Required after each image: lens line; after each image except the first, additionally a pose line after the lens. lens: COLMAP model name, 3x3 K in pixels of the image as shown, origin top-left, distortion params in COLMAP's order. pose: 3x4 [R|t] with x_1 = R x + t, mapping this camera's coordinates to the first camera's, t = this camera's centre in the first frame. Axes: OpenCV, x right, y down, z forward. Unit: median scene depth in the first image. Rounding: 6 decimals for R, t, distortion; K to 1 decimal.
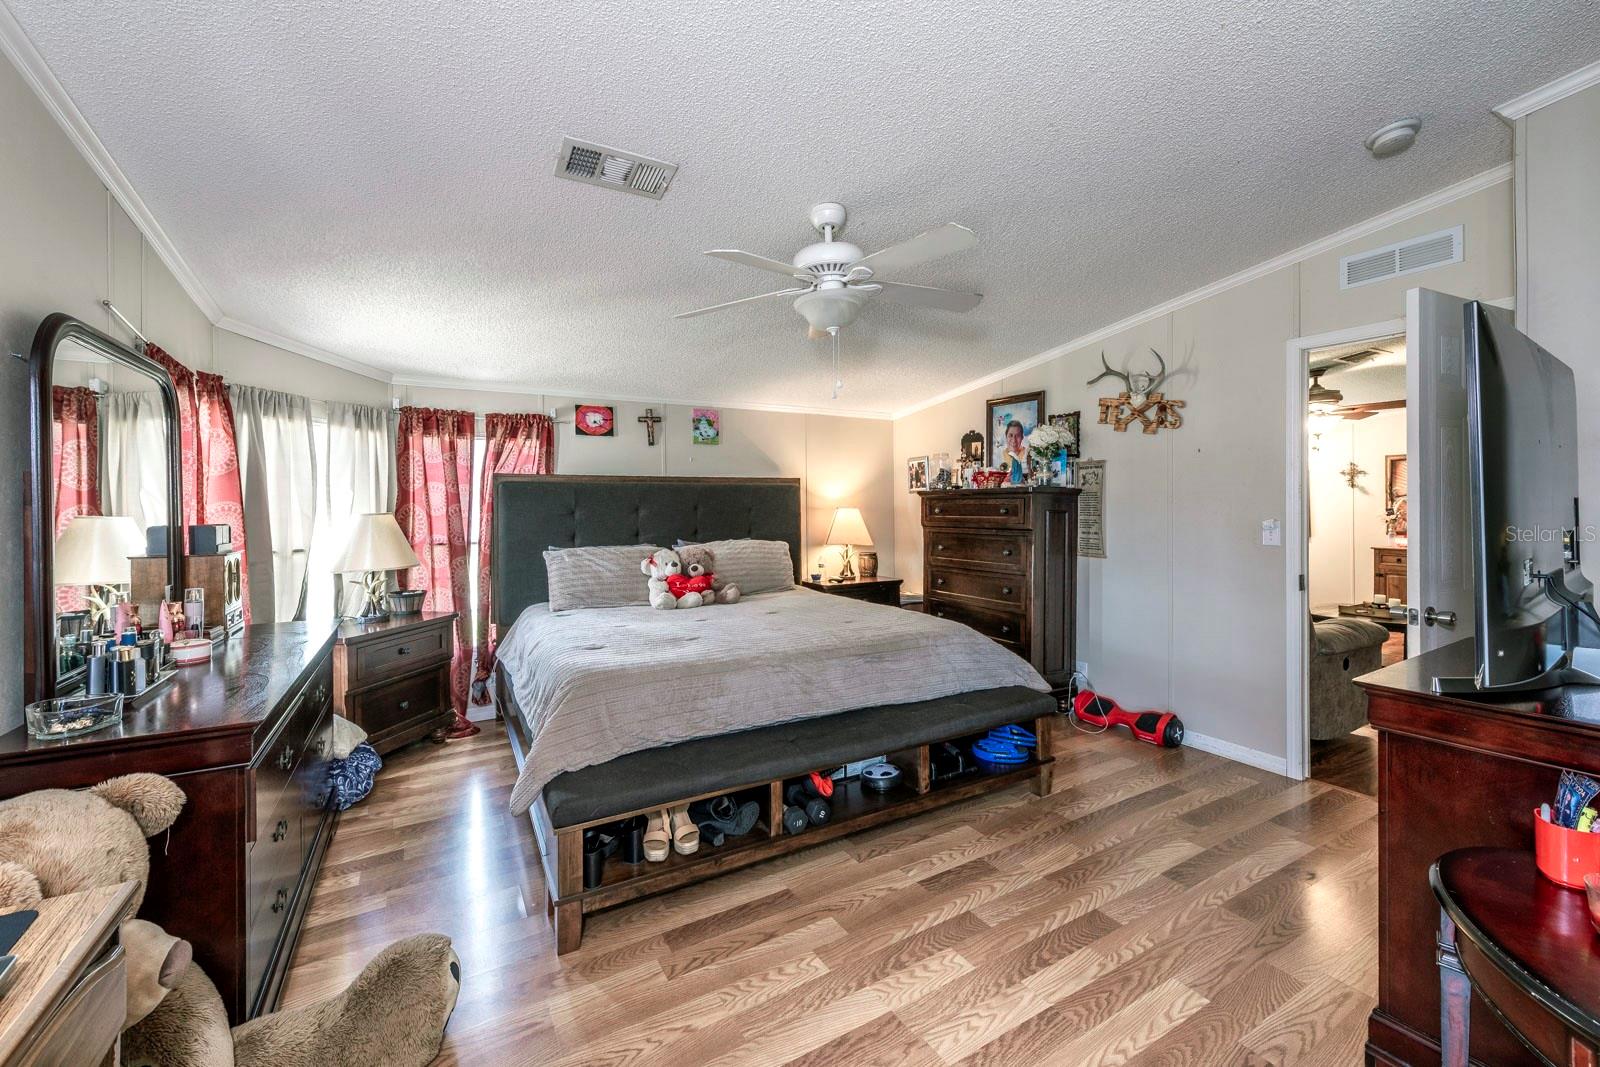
lens RADIAL K [[643.7, 0, 774.7], [0, 643.7, 502.5], [0, 0, 1]] dist [0.008754, -0.009356]
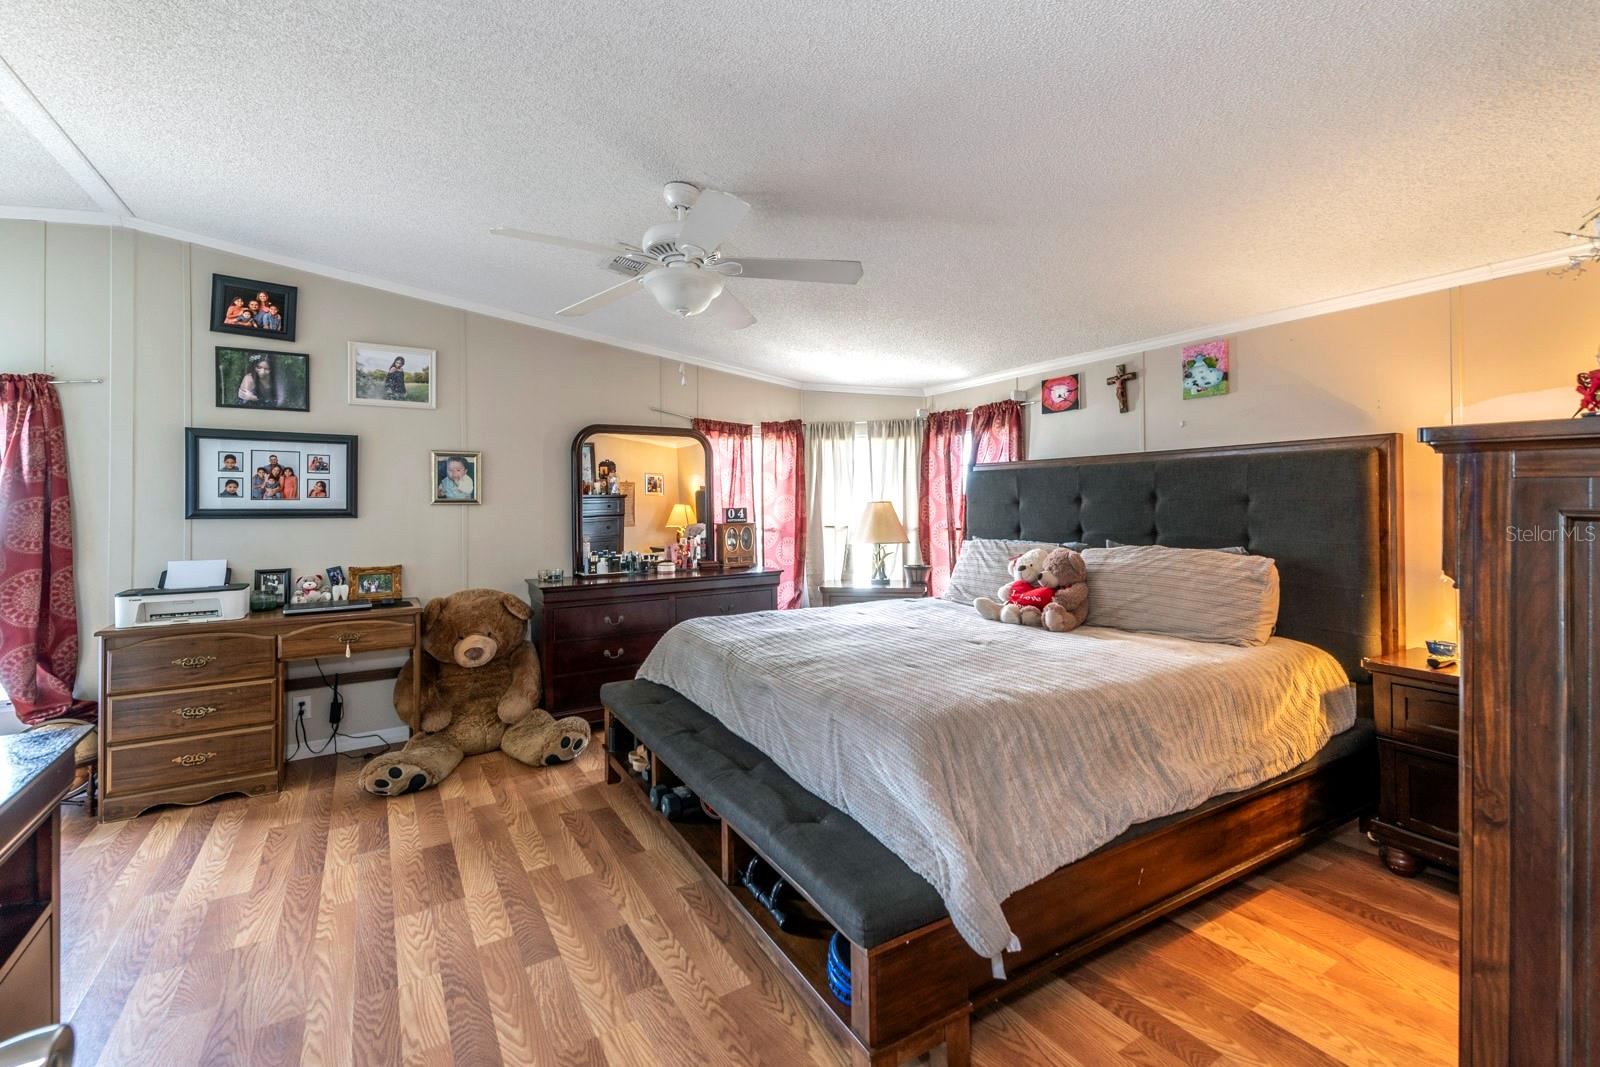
lens RADIAL K [[643.7, 0, 774.7], [0, 643.7, 502.5], [0, 0, 1]] dist [0.008754, -0.009356]
pose [[0.064307, 0.006281, -0.997910, 0.602424], [0.012980, 0.999890, 0.007130, 0.005152], [0.997846, -0.013412, 0.064219, 0.625844]]
